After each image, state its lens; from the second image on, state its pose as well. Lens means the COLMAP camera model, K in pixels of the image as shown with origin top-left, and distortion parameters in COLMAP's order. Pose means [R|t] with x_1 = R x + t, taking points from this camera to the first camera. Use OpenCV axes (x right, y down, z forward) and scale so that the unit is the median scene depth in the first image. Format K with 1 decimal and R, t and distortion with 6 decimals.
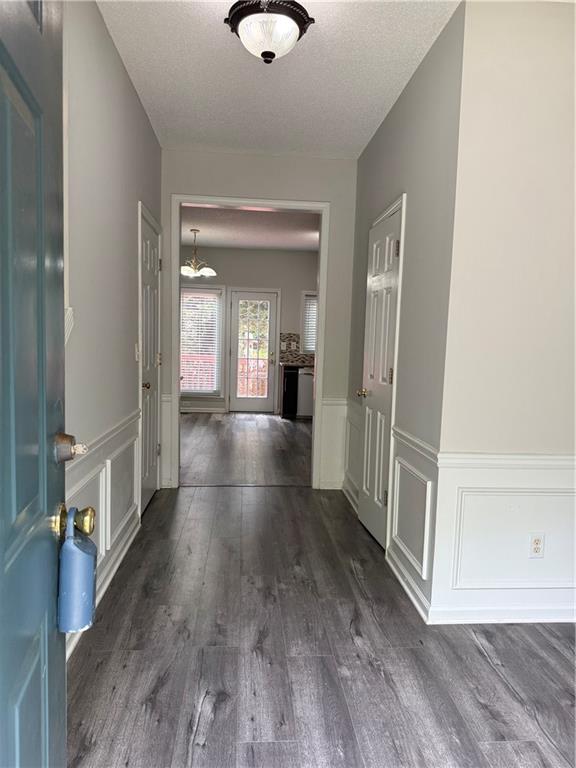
lens RADIAL K [[540.0, 0, 287.5], [0, 540.0, 384.6], [0, 0, 1]] dist [0.051719, -0.016014]
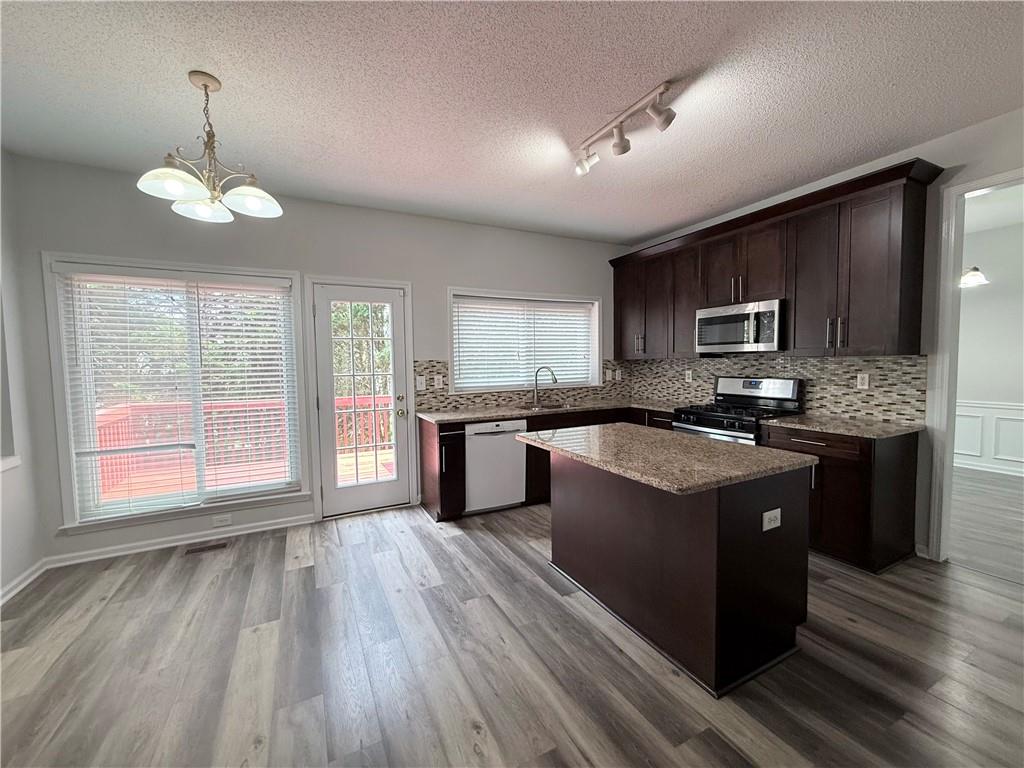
lens RADIAL K [[408.8, 0, 508.3], [0, 408.8, 384.0], [0, 0, 1]] dist [0.001819, 0.000643]
pose [[0.923367, -0.064329, 0.378492, -0.084887], [0.077616, 0.996784, -0.019939, -0.055248], [-0.375992, 0.047788, 0.925390, 0.573526]]
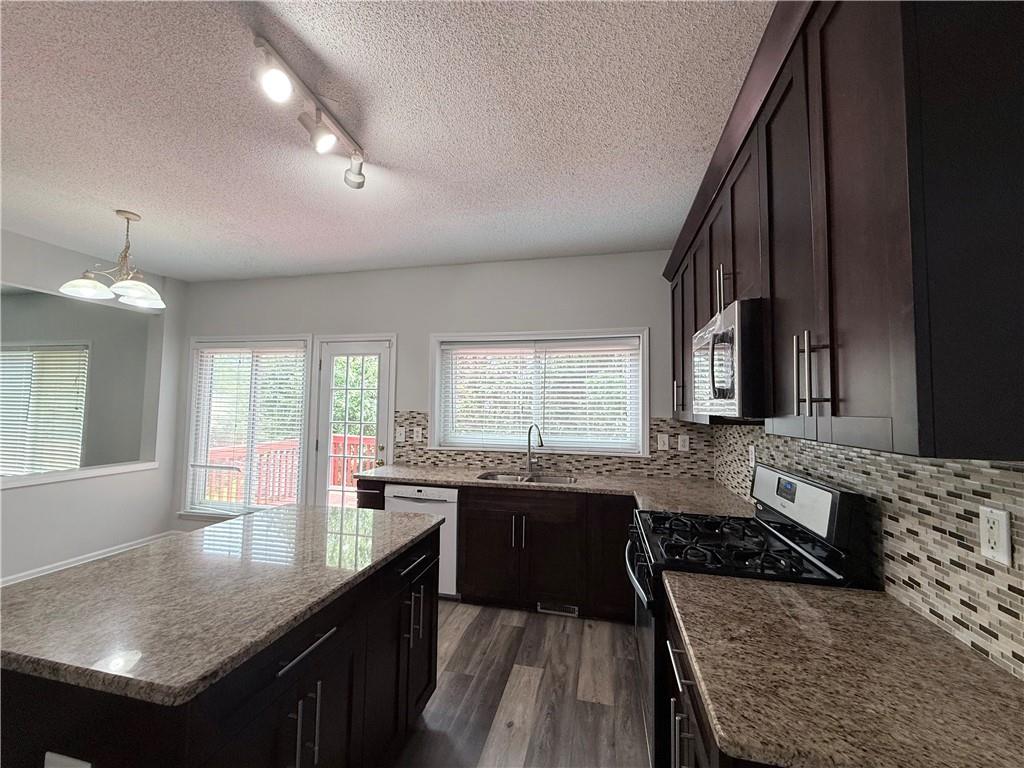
lens RADIAL K [[408.8, 0, 509.5], [0, 408.8, 383.4], [0, 0, 1]] dist [0.001819, 0.000643]
pose [[0.952508, -0.031767, -0.302853, 0.224709], [-0.016347, 0.987775, -0.155025, -0.060228], [0.304075, 0.152613, 0.940344, 0.639047]]
